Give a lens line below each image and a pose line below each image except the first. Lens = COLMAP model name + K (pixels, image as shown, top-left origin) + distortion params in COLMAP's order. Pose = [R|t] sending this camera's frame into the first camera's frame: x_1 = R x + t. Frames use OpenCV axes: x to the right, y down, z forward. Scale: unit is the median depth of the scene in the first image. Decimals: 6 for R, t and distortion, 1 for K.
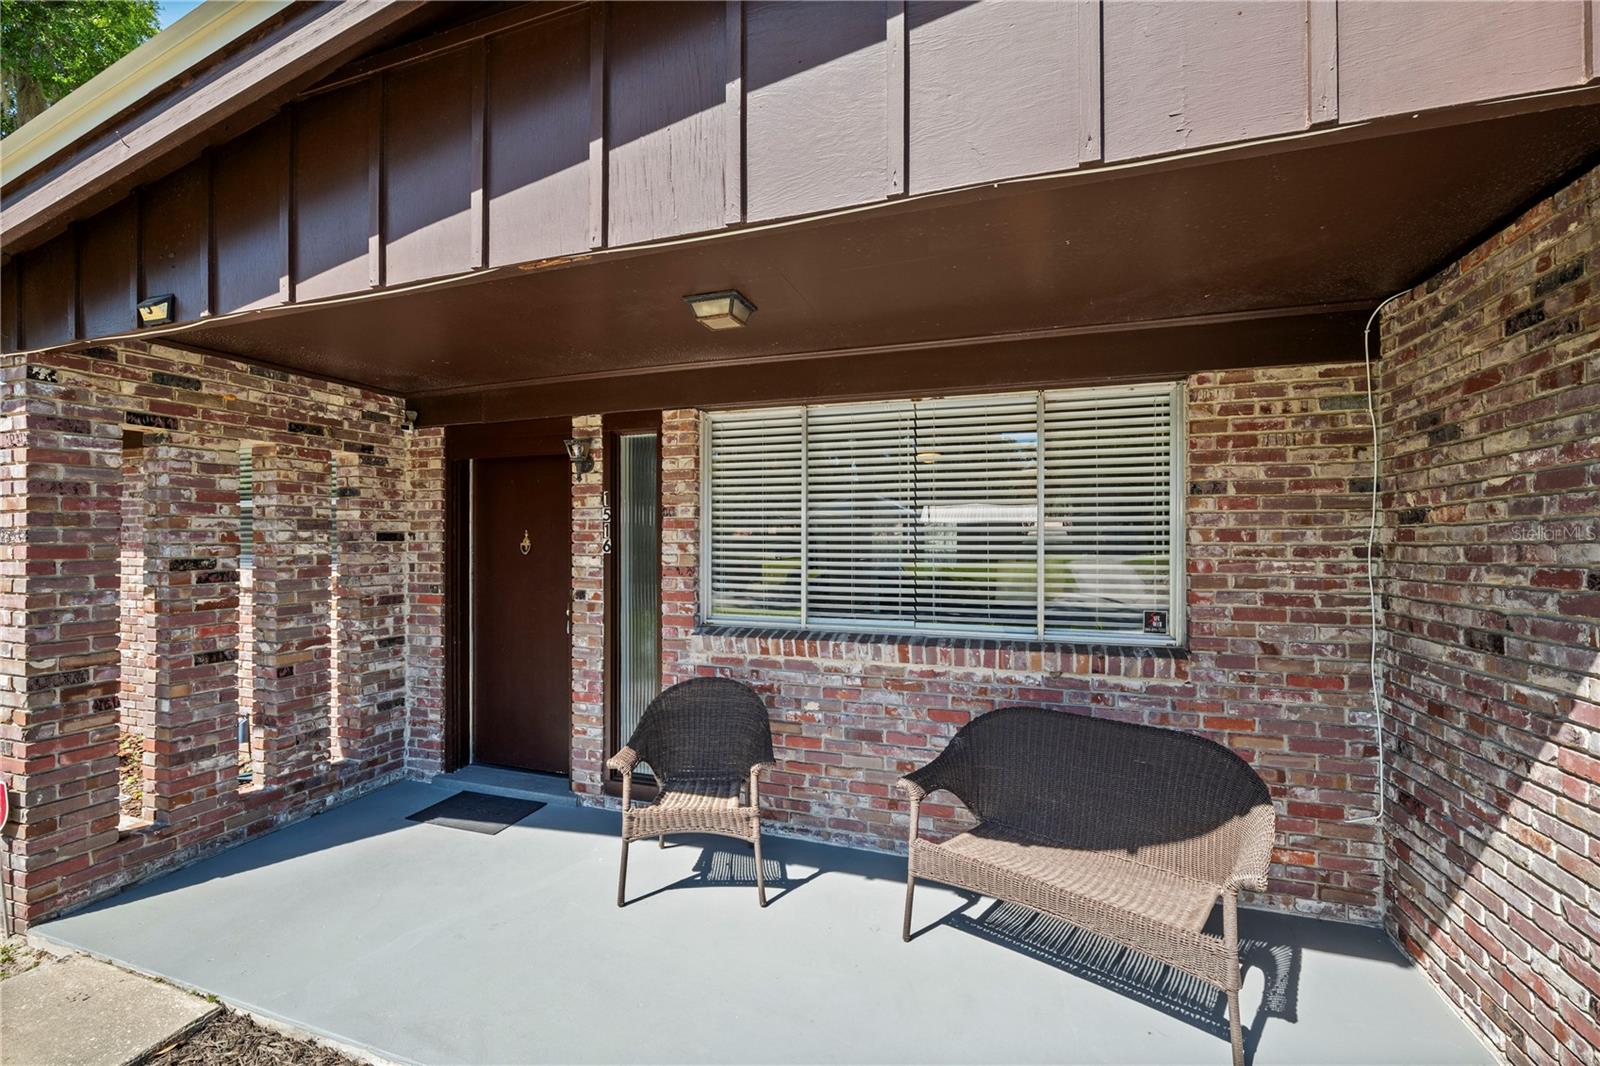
lens RADIAL K [[694.8, 0, 800.0], [0, 694.8, 533.0], [0, 0, 1]] dist [-0.012030, 0.000116]
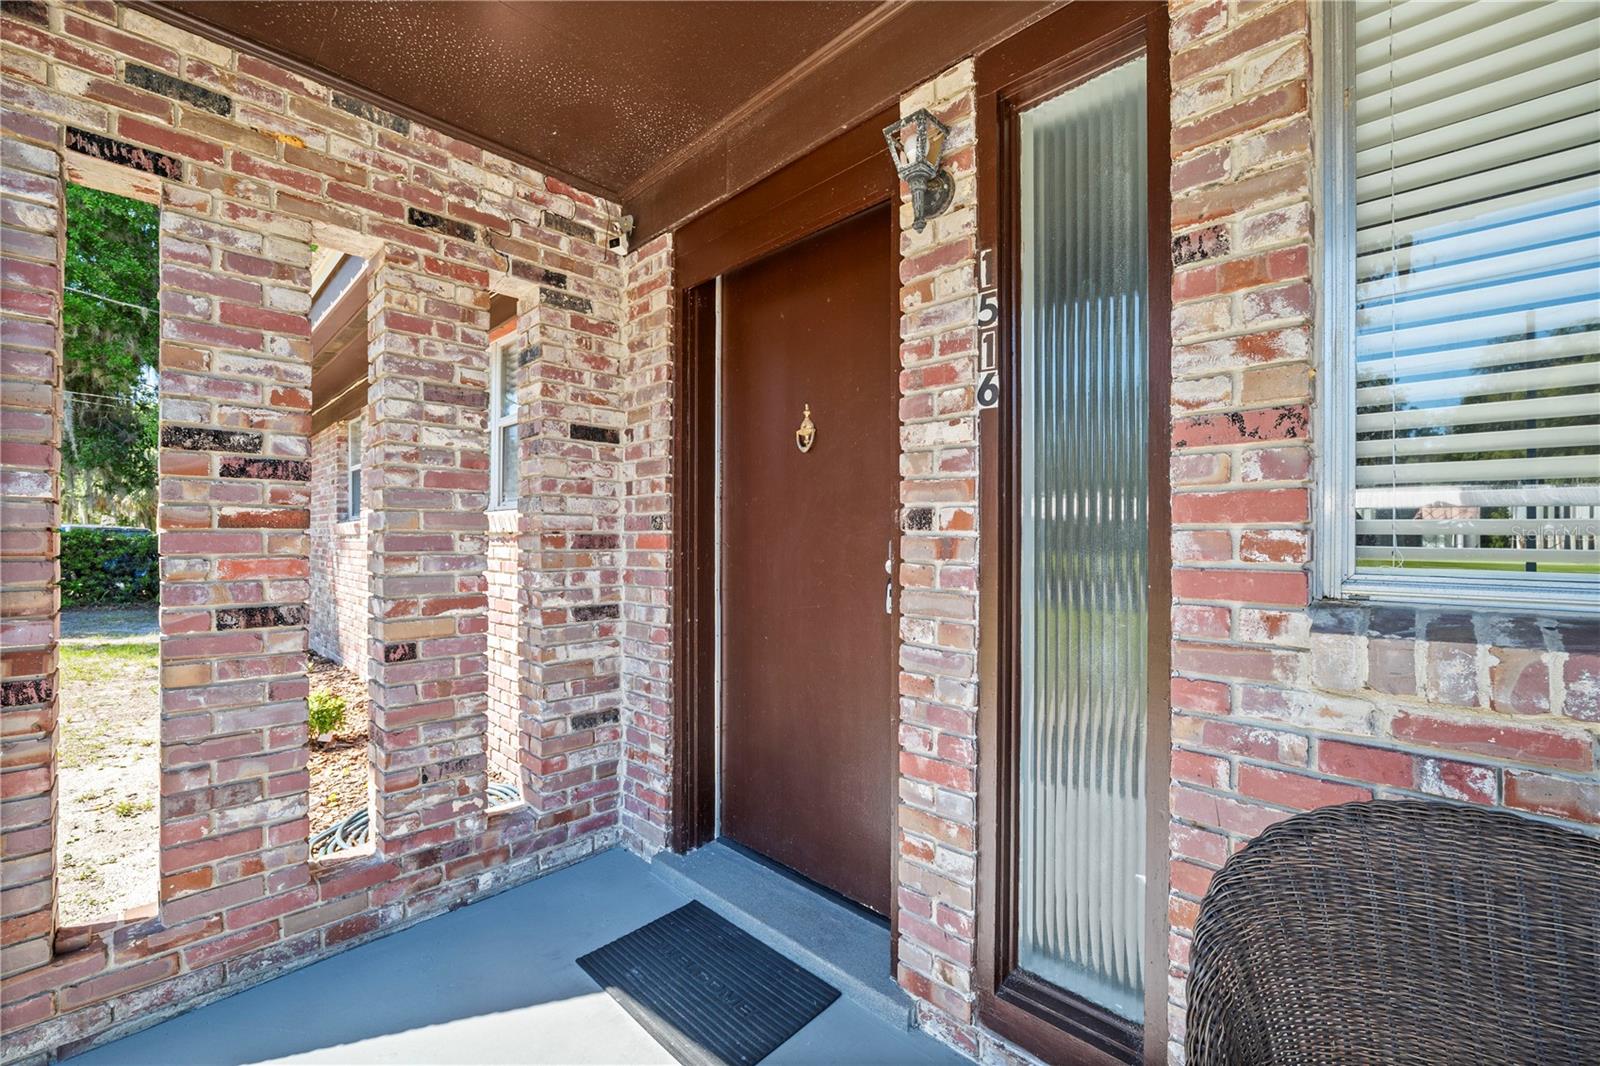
lens RADIAL K [[664.2, 0, 789.8], [0, 664.2, 530.9], [0, 0, 1]] dist [-0.009667, -0.000138]
pose [[0.903187, -0.000432, -0.429247, -0.218724], [-0.002164, 0.999982, -0.005560, 0.099634], [0.429241, 0.005950, 0.903170, 0.615720]]
